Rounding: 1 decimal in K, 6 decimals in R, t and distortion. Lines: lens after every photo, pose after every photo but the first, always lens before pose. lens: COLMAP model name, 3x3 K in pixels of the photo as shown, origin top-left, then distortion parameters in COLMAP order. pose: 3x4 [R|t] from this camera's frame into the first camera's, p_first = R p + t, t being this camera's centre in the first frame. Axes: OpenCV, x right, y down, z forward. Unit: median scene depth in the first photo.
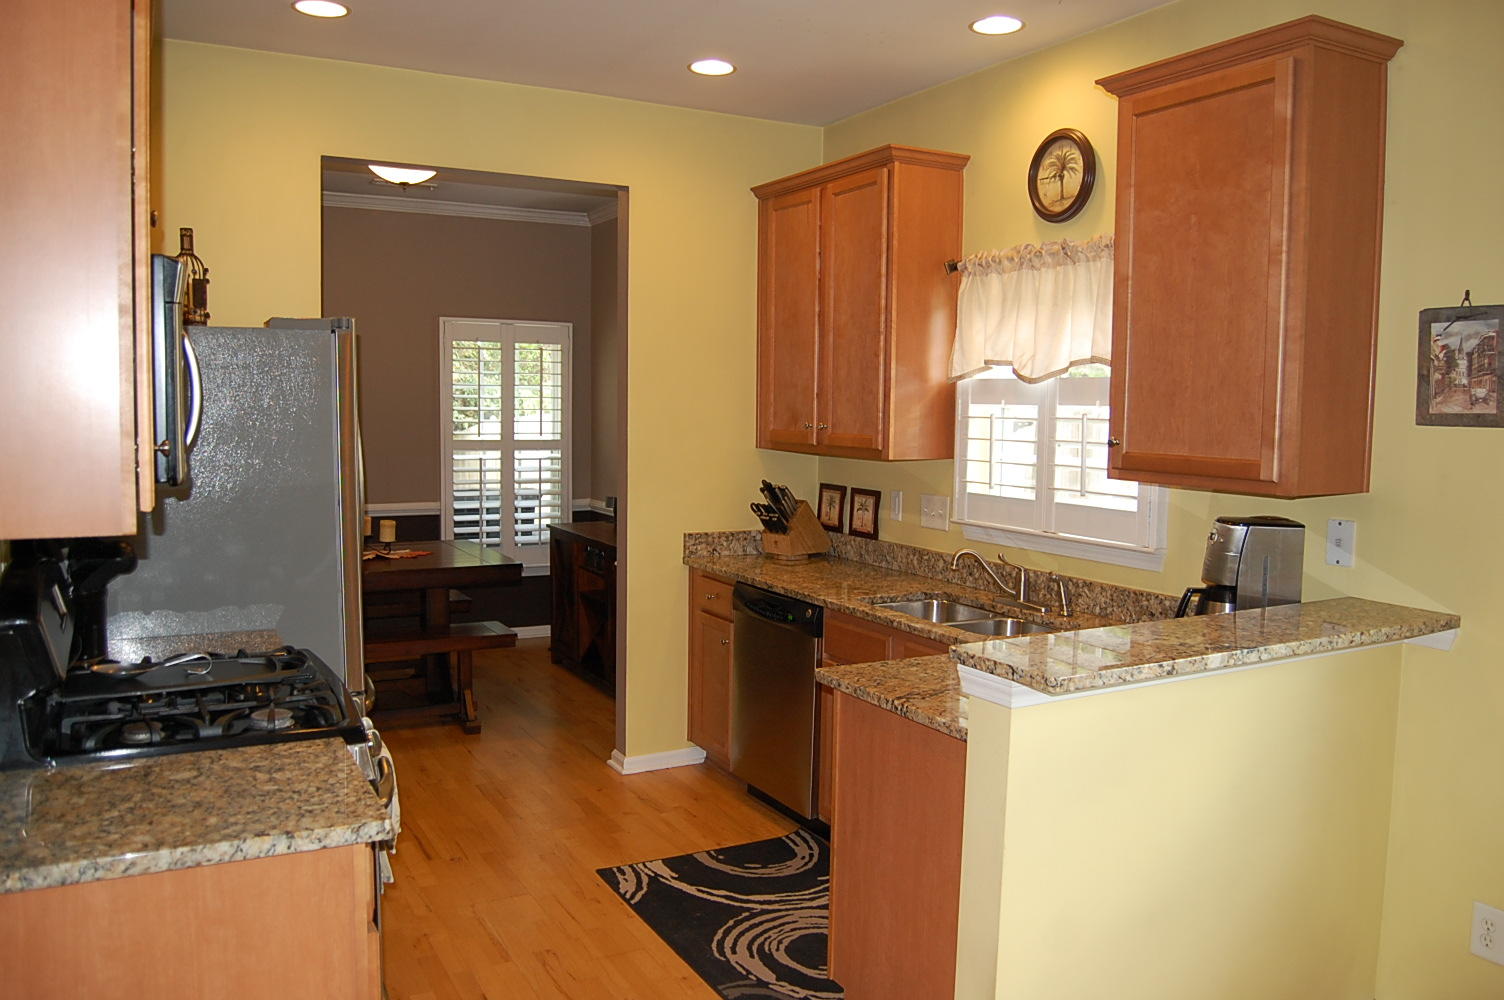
lens RADIAL K [[1174.1, 0, 752.0], [0, 1174.1, 500.0], [0, 0, 1]] dist [-0.096947, 0.012244]
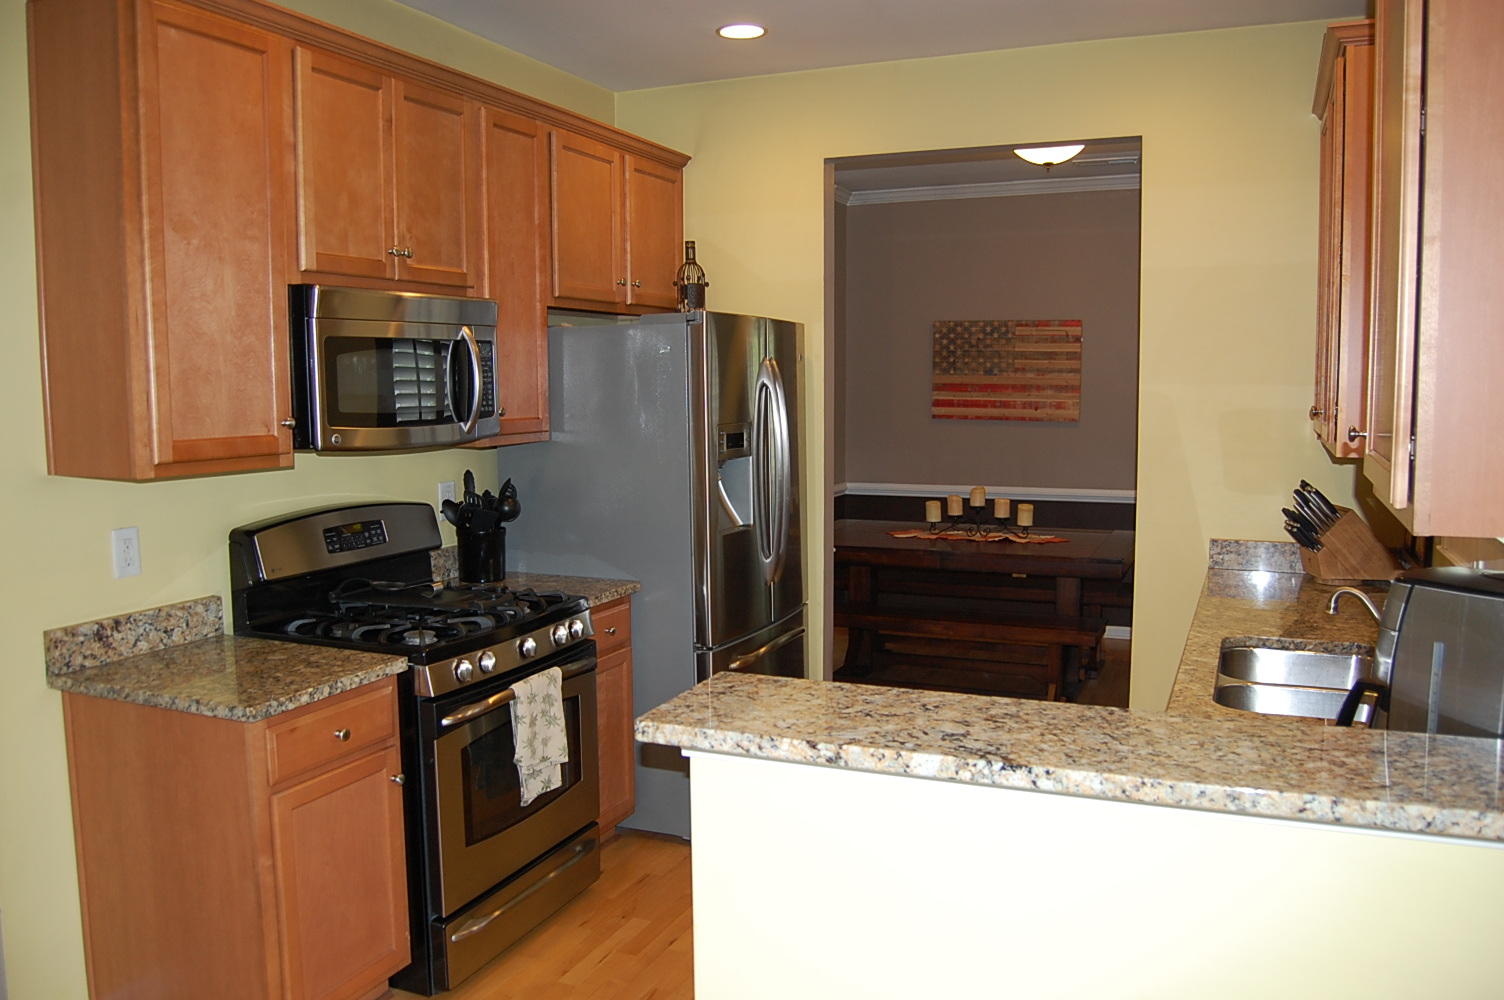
lens RADIAL K [[1174.1, 0, 752.0], [0, 1174.1, 500.0], [0, 0, 1]] dist [-0.096947, 0.012244]
pose [[0.619116, 0.060486, -0.782967, 0.501760], [-0.049863, 0.998045, 0.037674, -0.018826], [0.783715, 0.015717, 0.620921, 0.297805]]
